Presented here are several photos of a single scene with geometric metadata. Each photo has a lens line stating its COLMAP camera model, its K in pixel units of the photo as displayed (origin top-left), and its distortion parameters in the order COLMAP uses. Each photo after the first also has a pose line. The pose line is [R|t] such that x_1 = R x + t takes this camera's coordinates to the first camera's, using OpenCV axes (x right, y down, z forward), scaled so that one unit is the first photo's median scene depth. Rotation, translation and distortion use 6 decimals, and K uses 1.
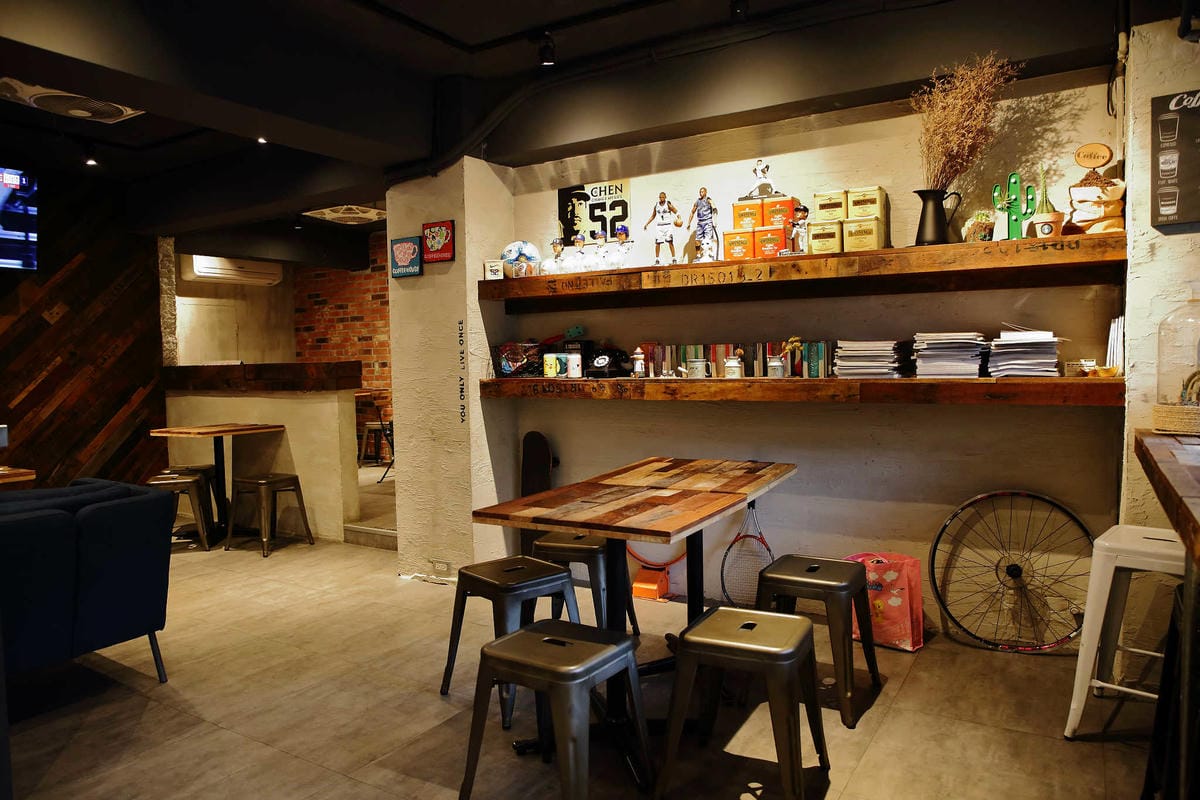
lens RADIAL K [[821.1, 0, 600.0], [0, 821.1, 400.0], [0, 0, 1]] dist [-0.114057, 0.099037]
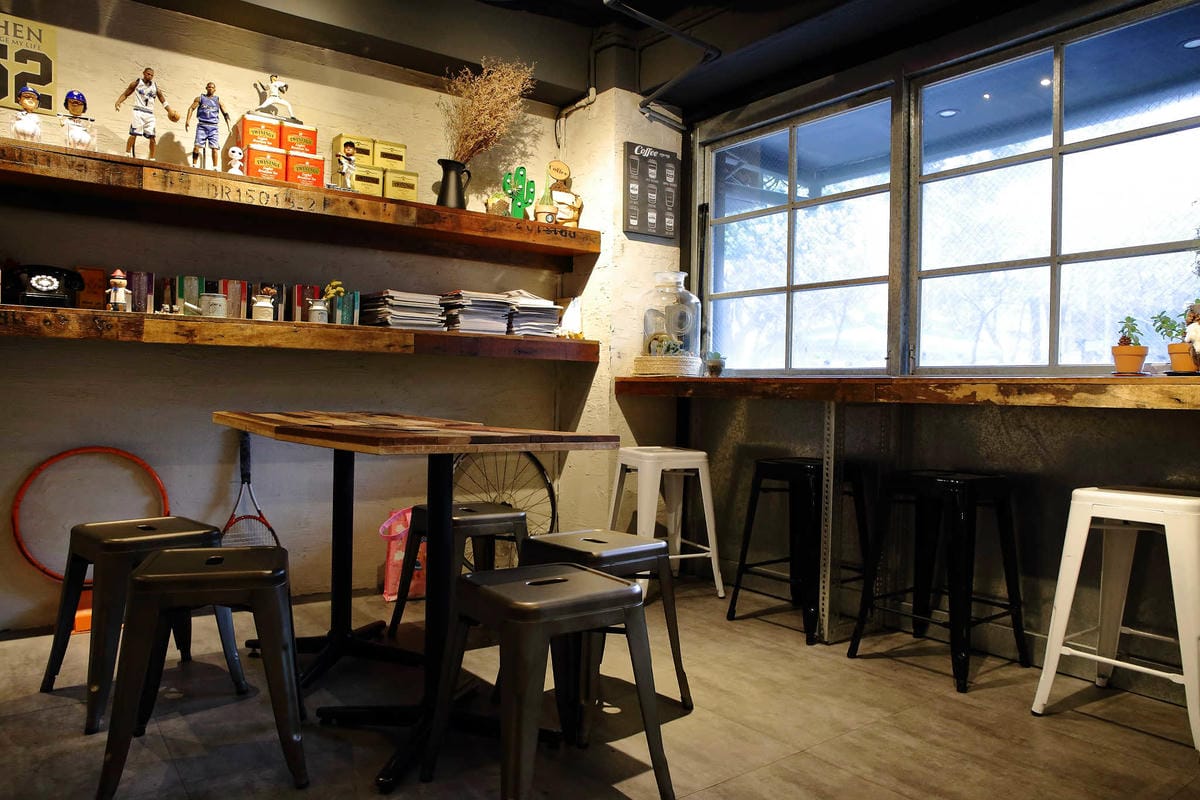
lens RADIAL K [[808.6, 0, 600.0], [0, 808.6, 400.0], [0, 0, 1]] dist [-0.100137, 0.073411]
pose [[0.368403, 0.015507, 0.929537, -0.479228], [0.025965, 0.999299, -0.026961, 0.087064], [-0.929304, 0.034068, 0.367742, 0.403038]]
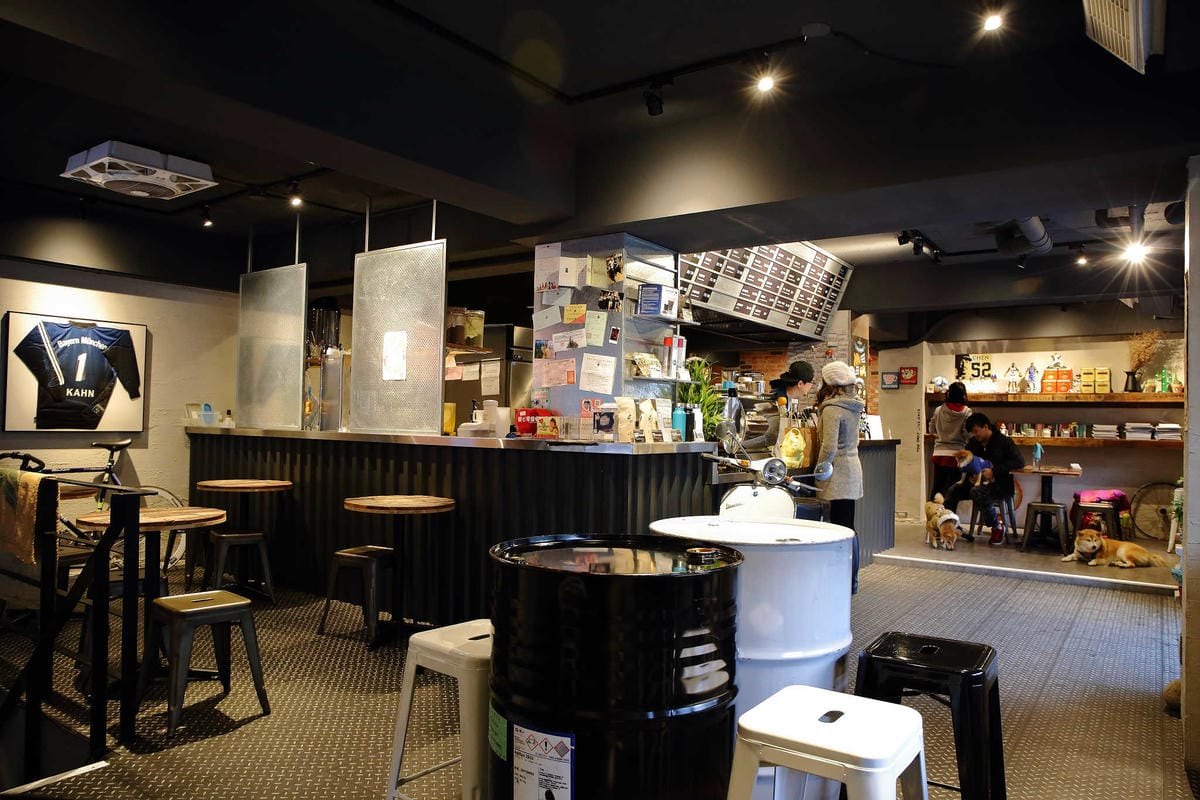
lens RADIAL K [[808.6, 0, 600.0], [0, 808.6, 400.0], [0, 0, 1]] dist [-0.100137, 0.073411]
pose [[0.995881, 0.042341, -0.080179, -1.105987], [-0.048793, 0.995576, -0.080297, 0.132486], [0.076424, 0.083878, 0.993541, -1.688312]]
